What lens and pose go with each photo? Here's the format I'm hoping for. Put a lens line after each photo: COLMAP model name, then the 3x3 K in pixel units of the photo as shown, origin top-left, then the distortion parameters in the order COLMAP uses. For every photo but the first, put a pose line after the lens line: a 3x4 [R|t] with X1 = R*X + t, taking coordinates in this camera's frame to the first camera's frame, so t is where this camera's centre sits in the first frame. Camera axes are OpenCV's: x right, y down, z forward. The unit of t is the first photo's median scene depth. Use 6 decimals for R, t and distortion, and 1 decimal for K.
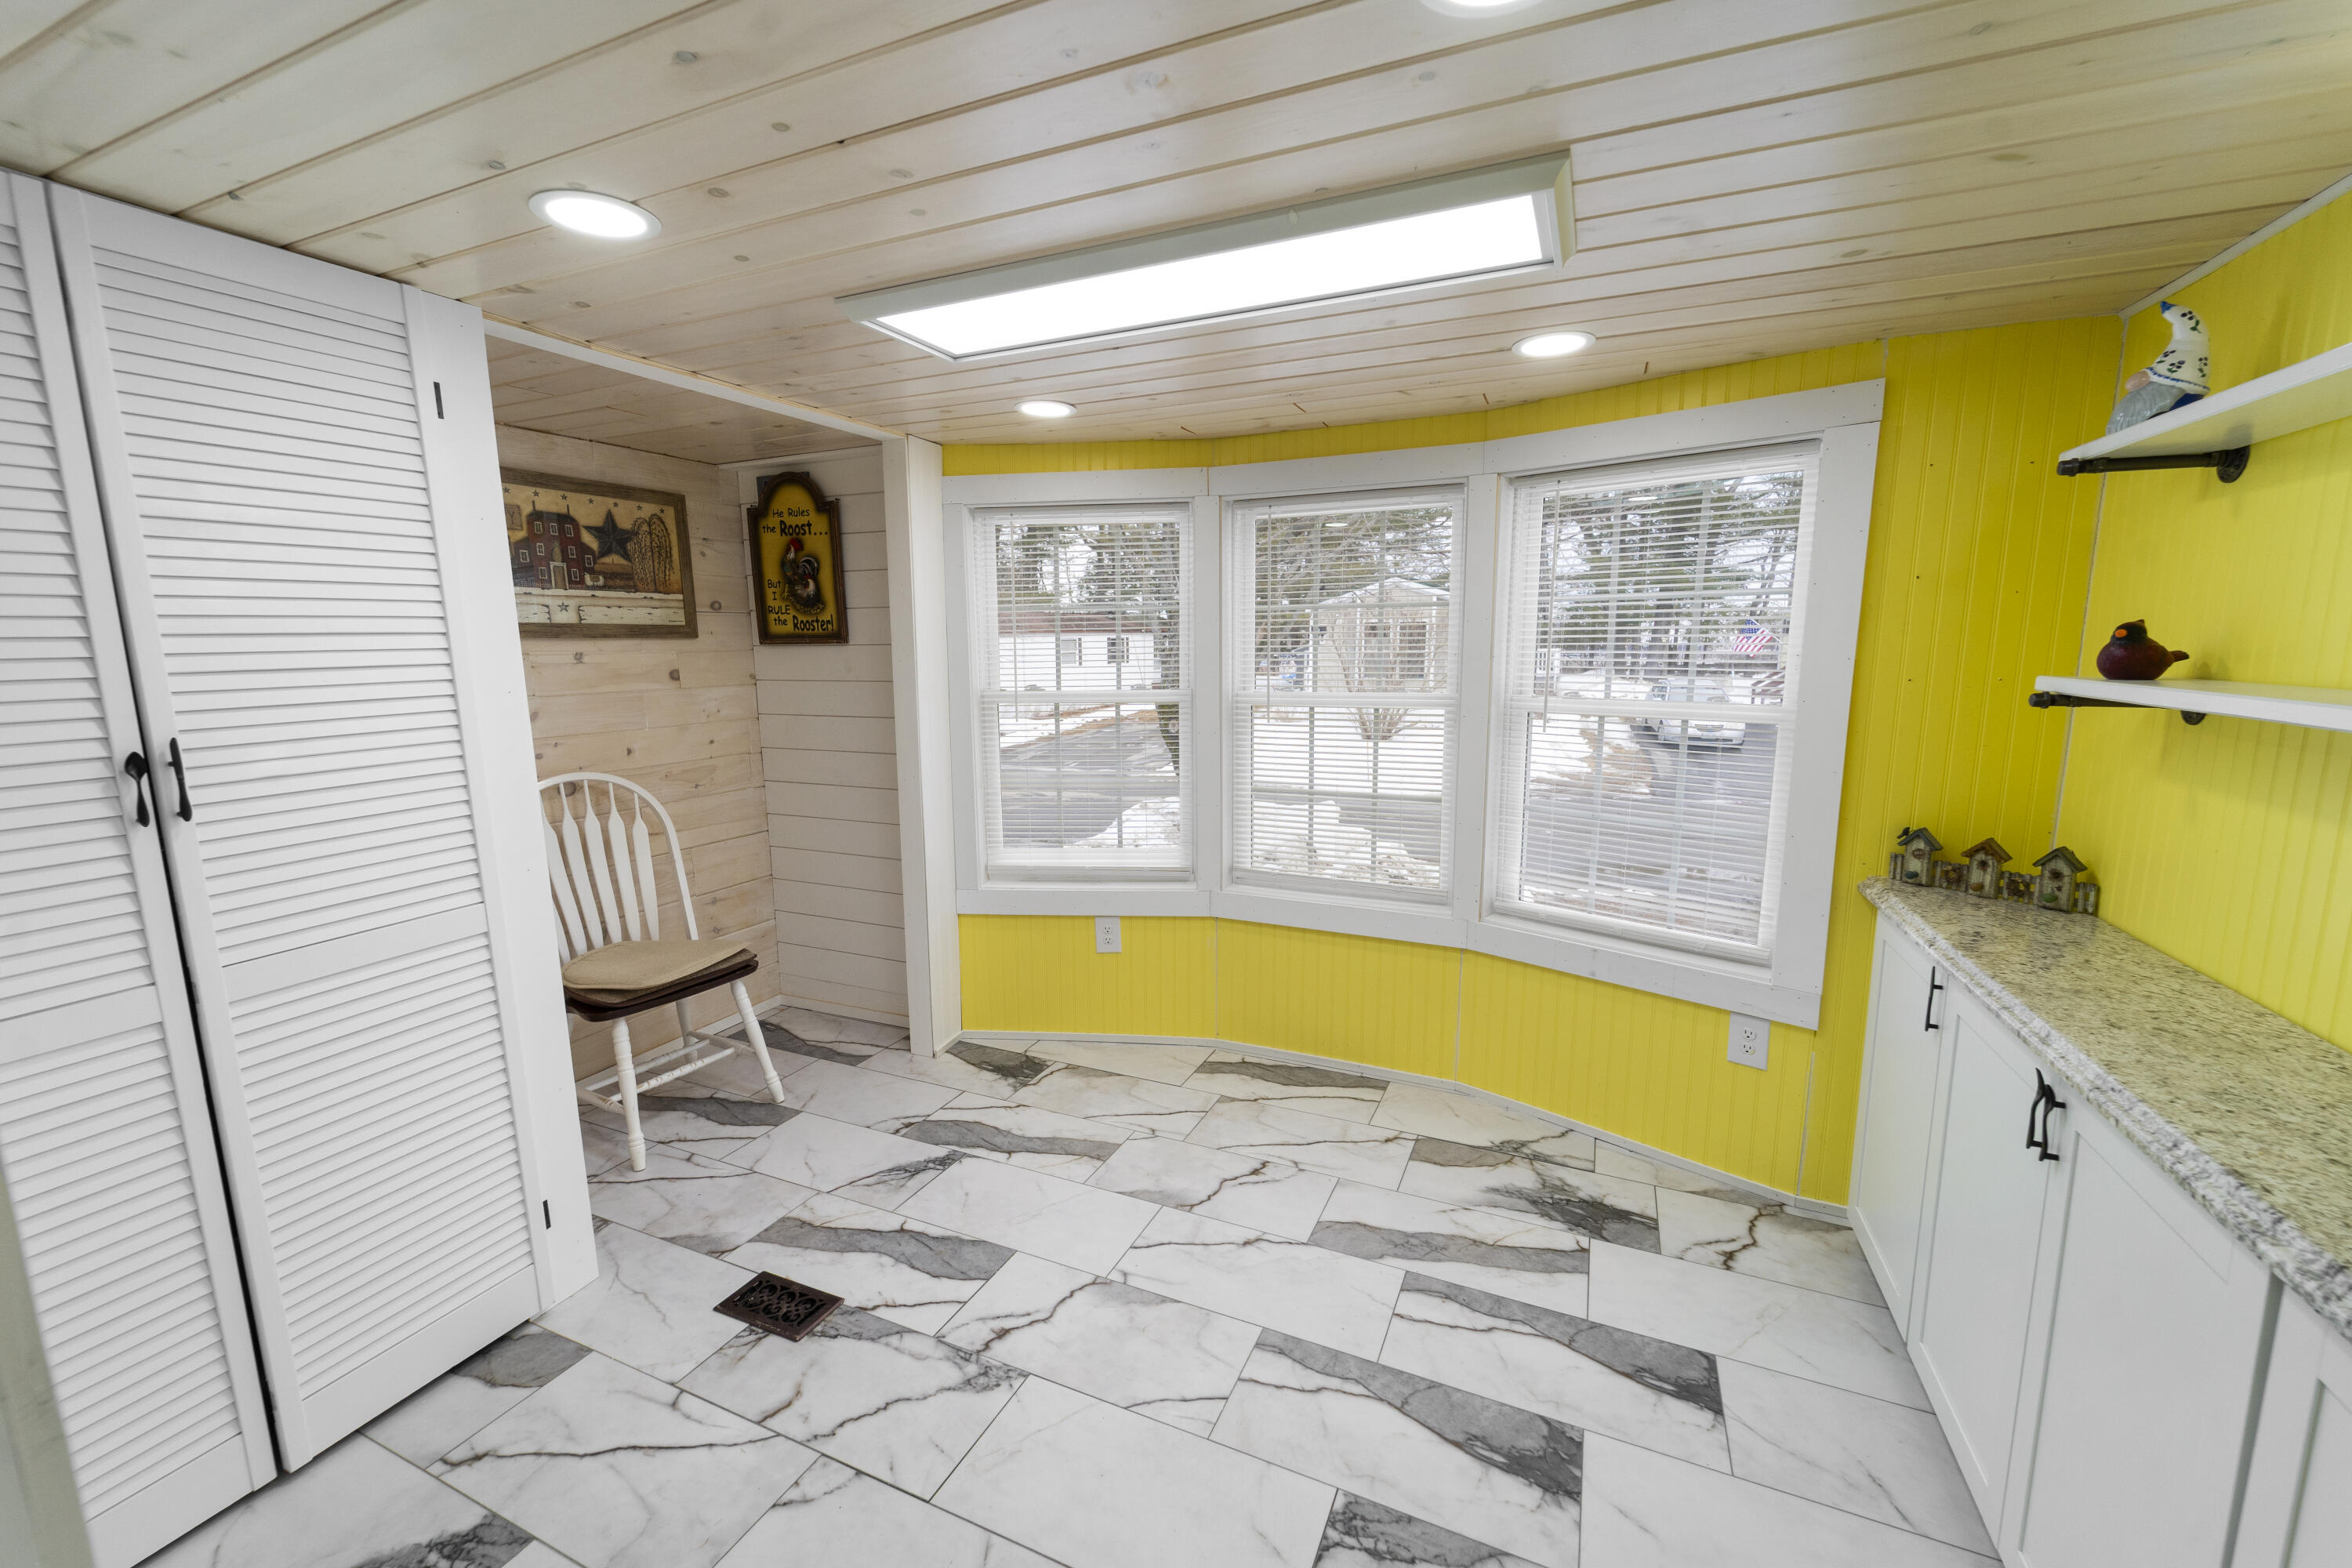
lens RADIAL K [[940.1, 0, 1168.5], [0, 940.1, 787.8], [0, 0, 1]] dist [0.004280, -0.002666]
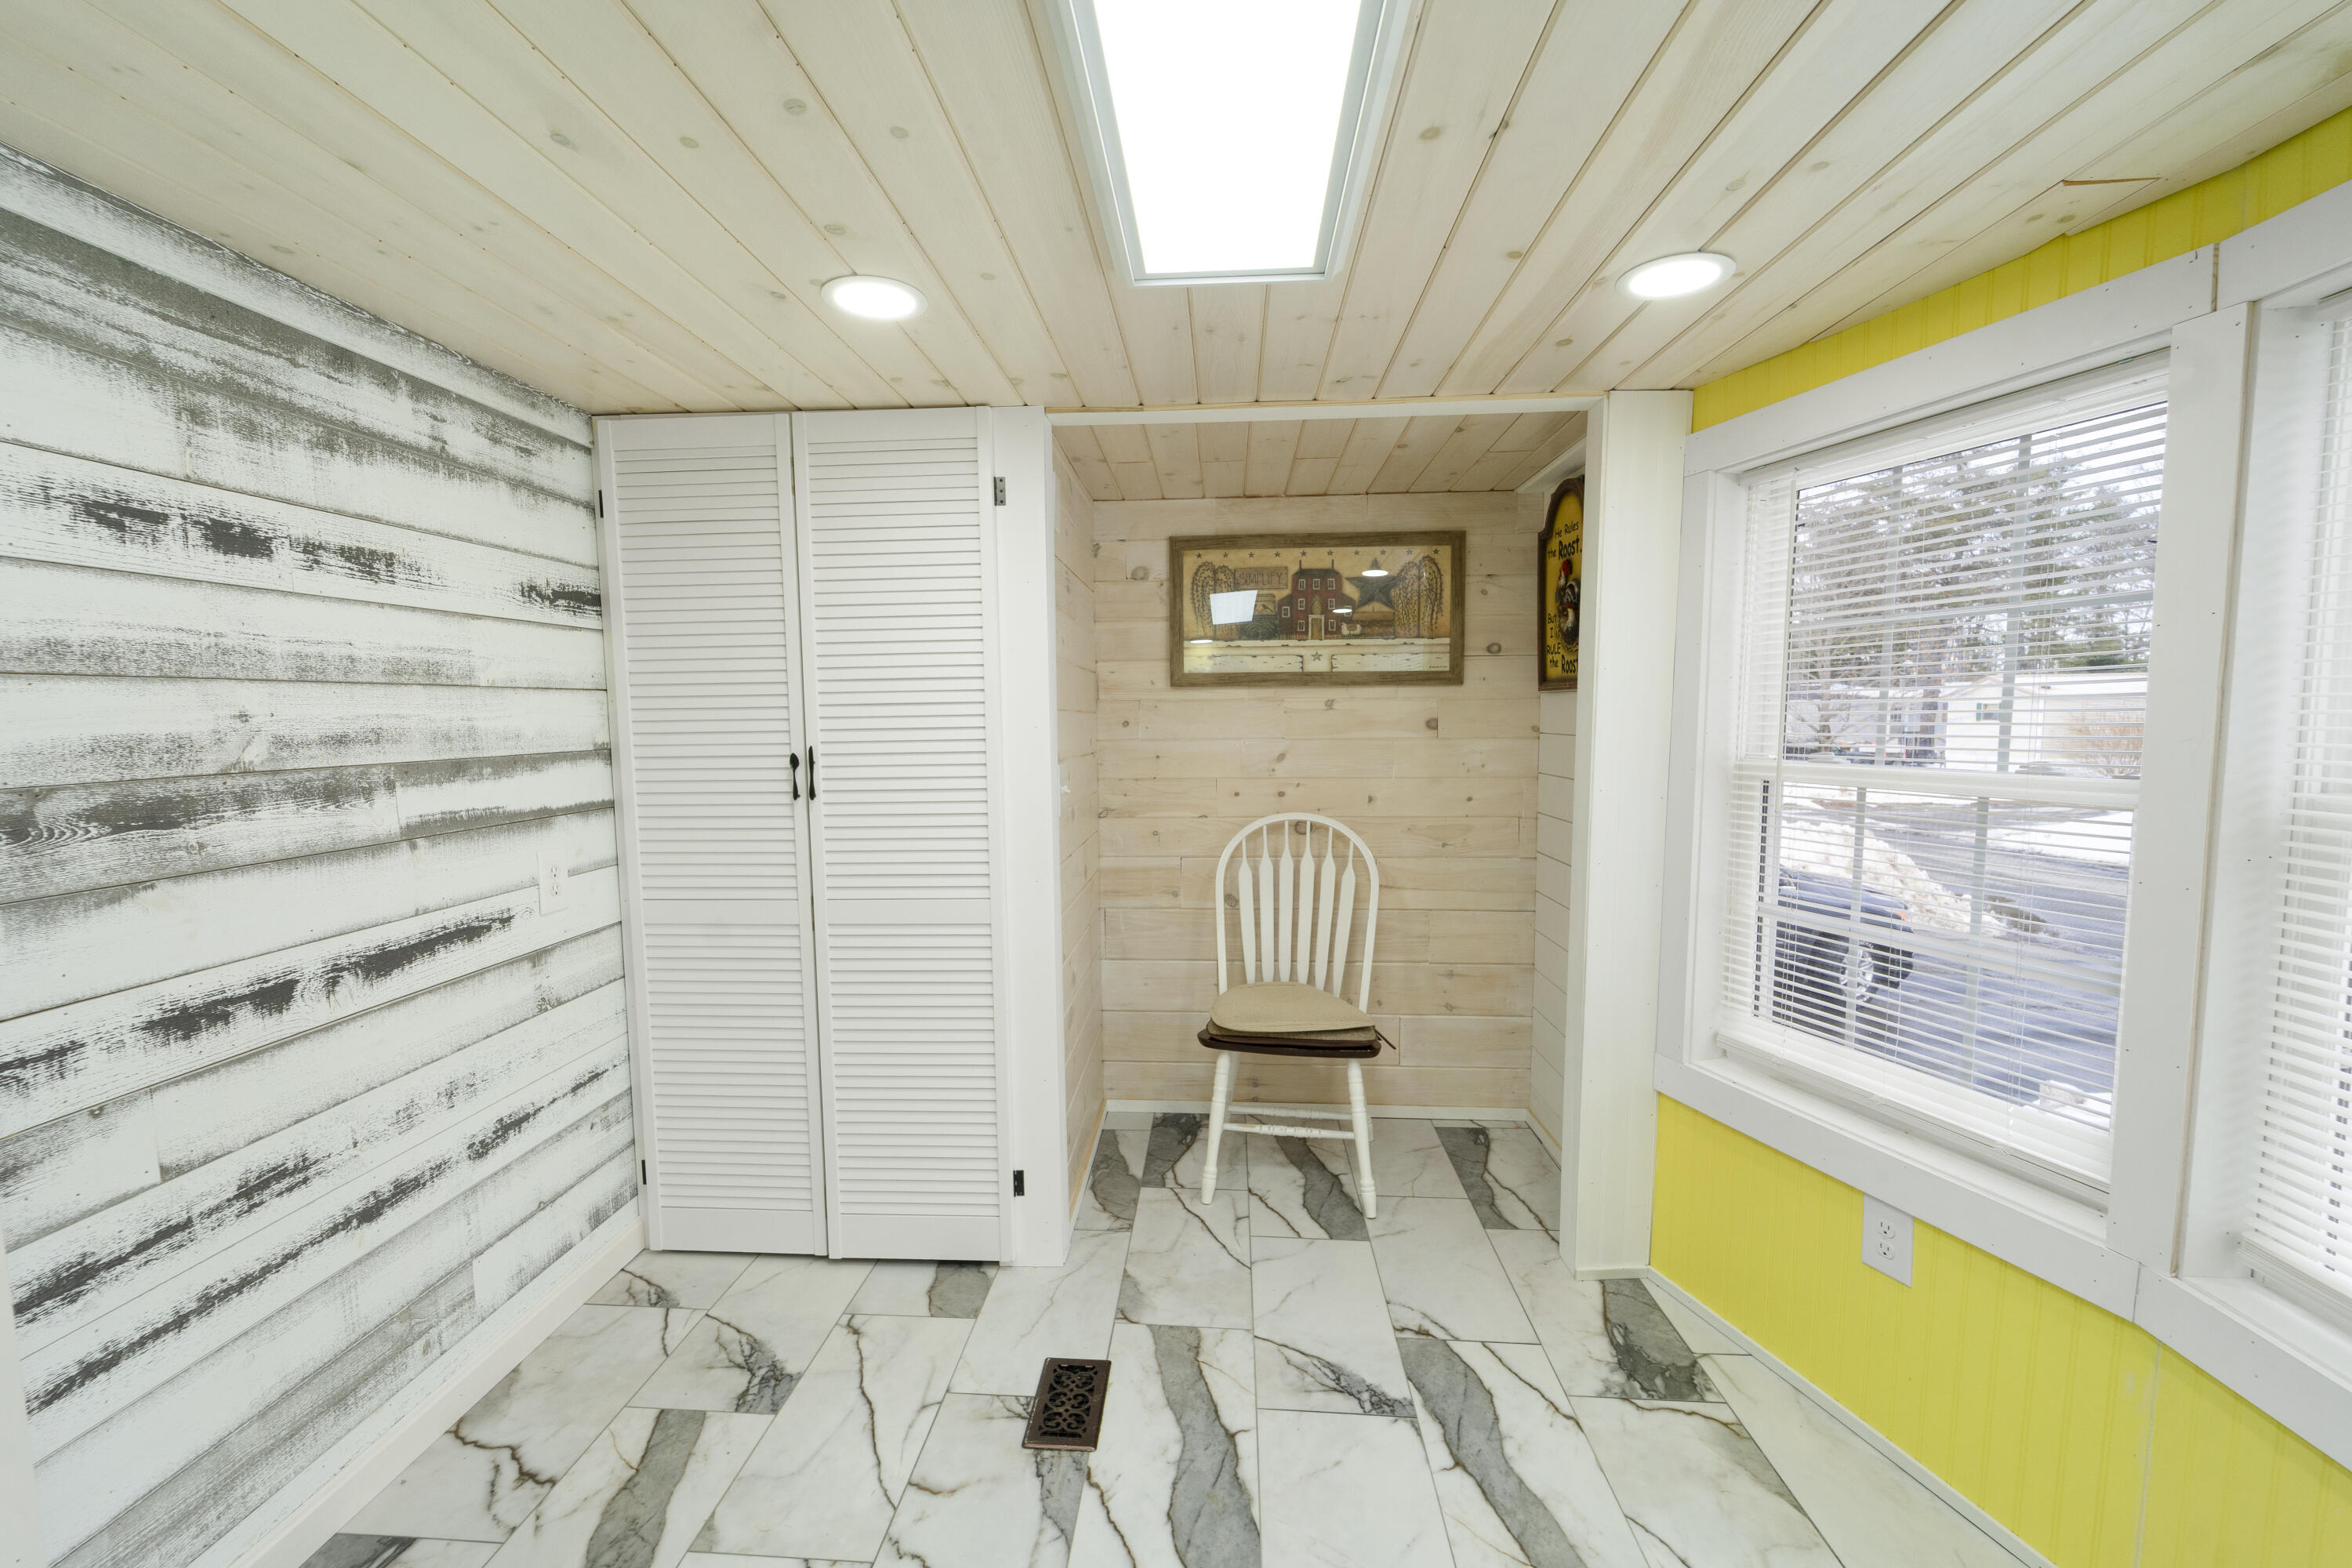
lens RADIAL K [[940.1, 0, 1168.5], [0, 940.1, 787.8], [0, 0, 1]] dist [0.004280, -0.002666]
pose [[0.354971, 0.082953, -0.931190, 0.292169], [-0.140860, 0.989430, 0.034445, -0.058668], [0.924205, 0.118940, 0.362903, 0.477252]]
